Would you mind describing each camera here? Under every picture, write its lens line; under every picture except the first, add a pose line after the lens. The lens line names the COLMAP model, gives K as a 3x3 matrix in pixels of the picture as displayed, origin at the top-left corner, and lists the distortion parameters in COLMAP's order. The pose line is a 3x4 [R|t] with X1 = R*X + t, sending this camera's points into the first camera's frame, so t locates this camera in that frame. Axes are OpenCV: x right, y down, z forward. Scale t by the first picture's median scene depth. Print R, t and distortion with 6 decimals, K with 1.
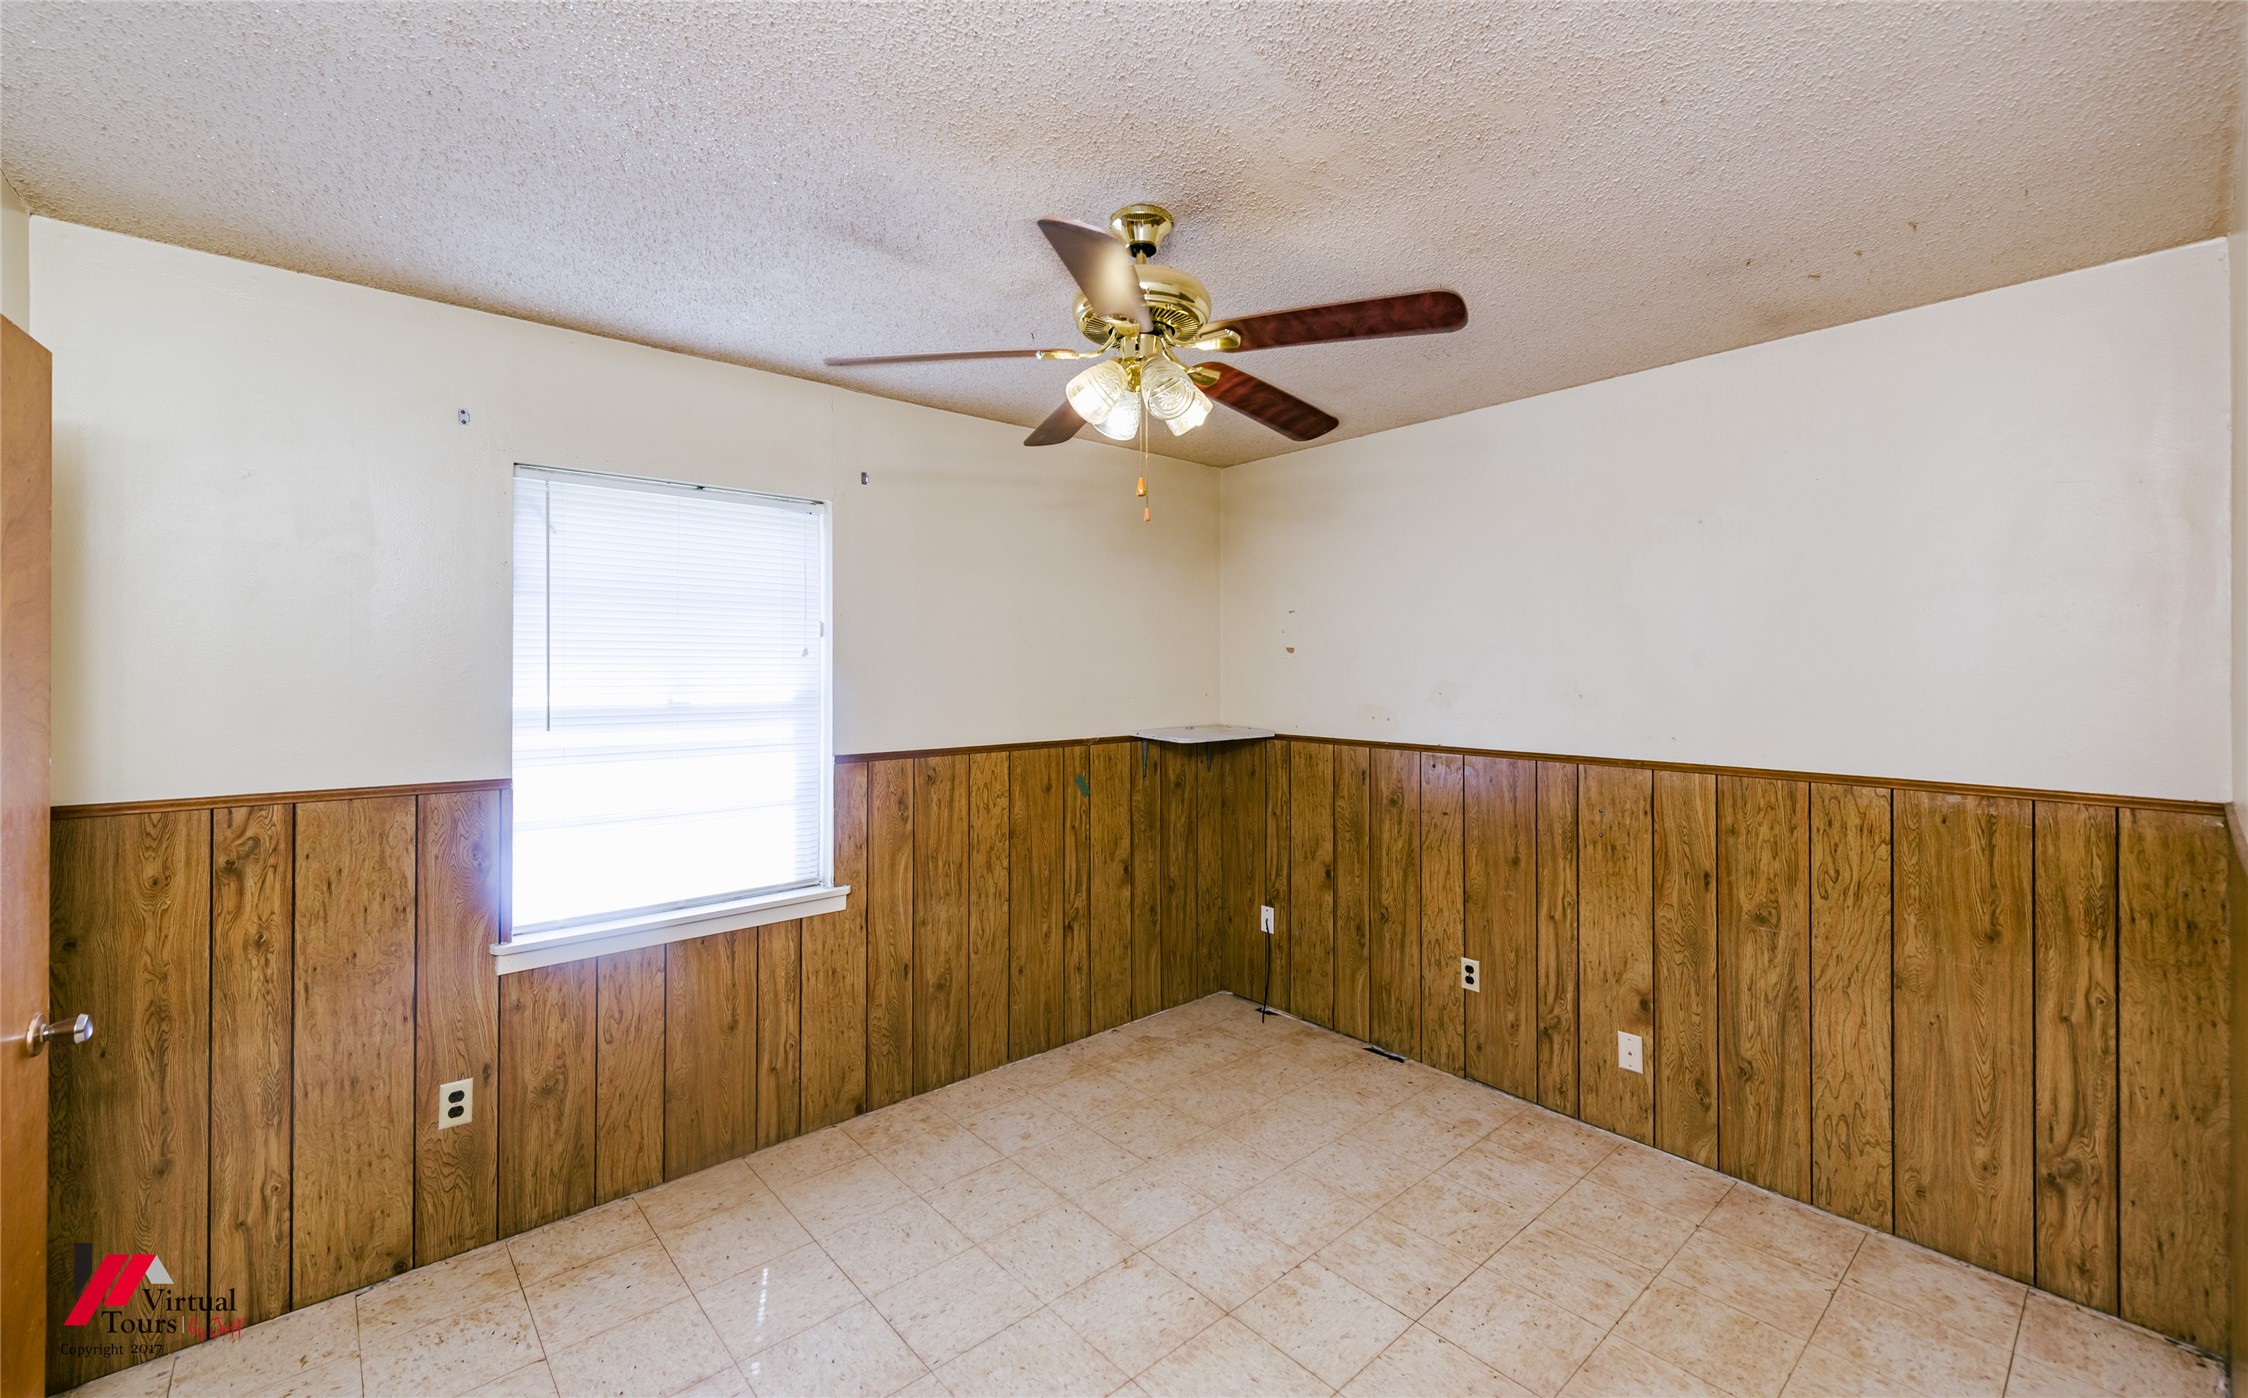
lens RADIAL K [[931.8, 0, 1122.9], [0, 931.8, 648.5], [0, 0, 1]] dist [0.000126, -0.000120]
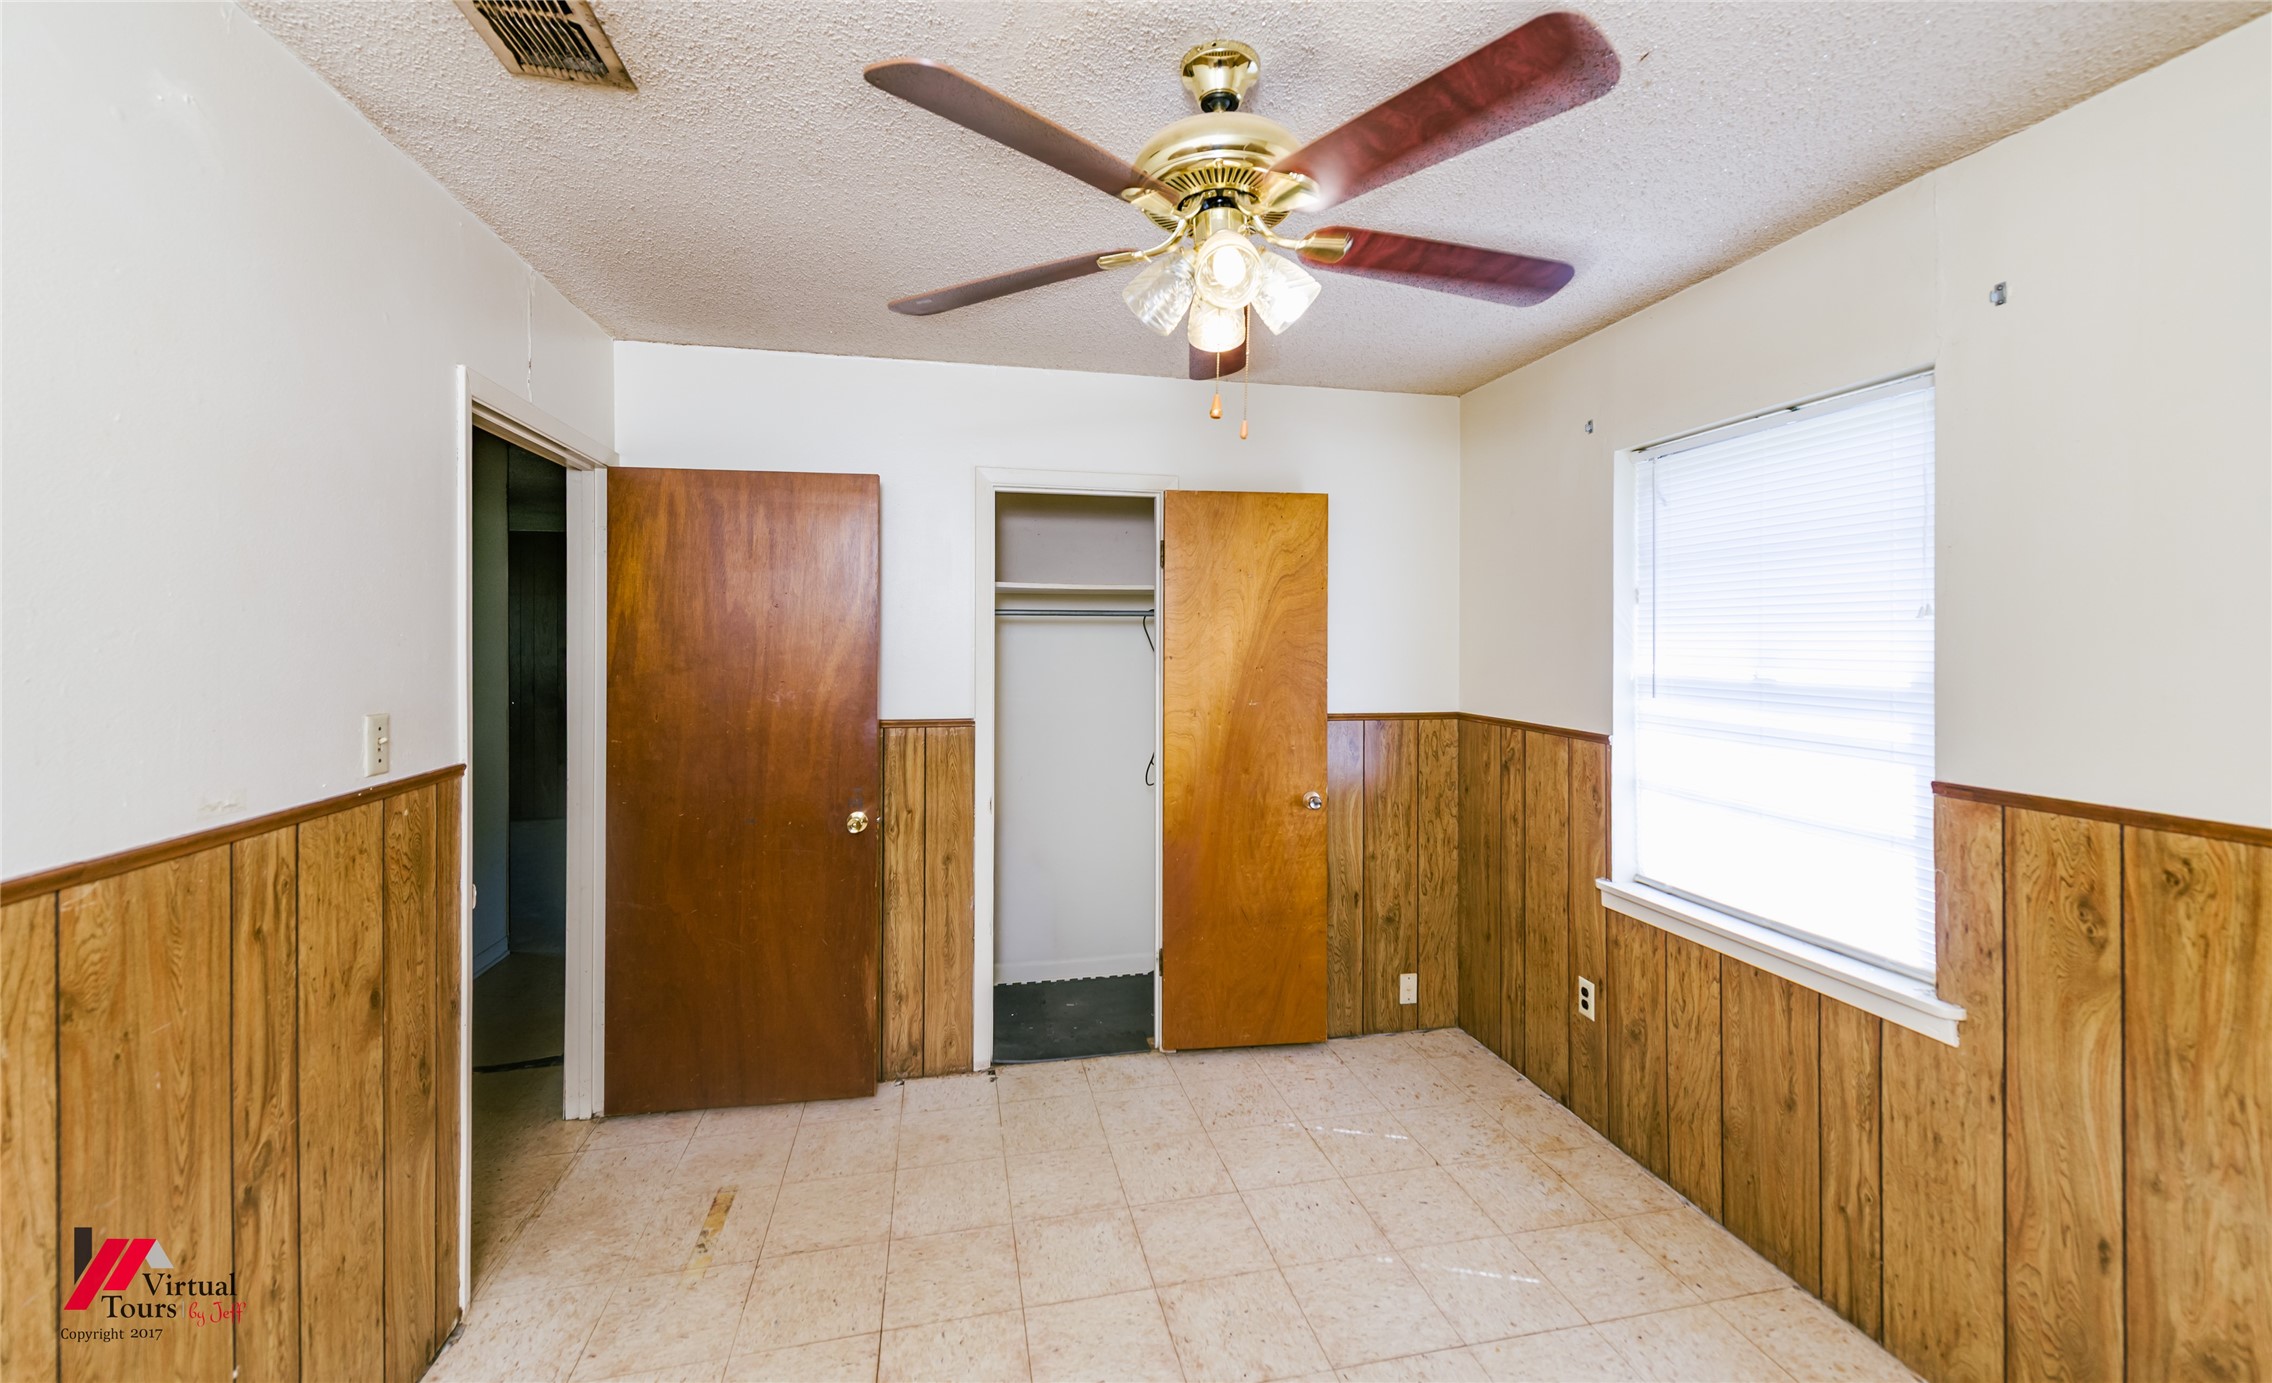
lens RADIAL K [[884.2, 0, 1137.3], [0, 884.2, 633.7], [0, 0, 1]] dist [0.022731, -0.007195]
pose [[-0.491538, -0.007063, -0.870828, 0.544343], [0.015998, 0.999725, -0.017139, 0.025077], [0.870709, -0.022356, -0.491289, 1.005419]]
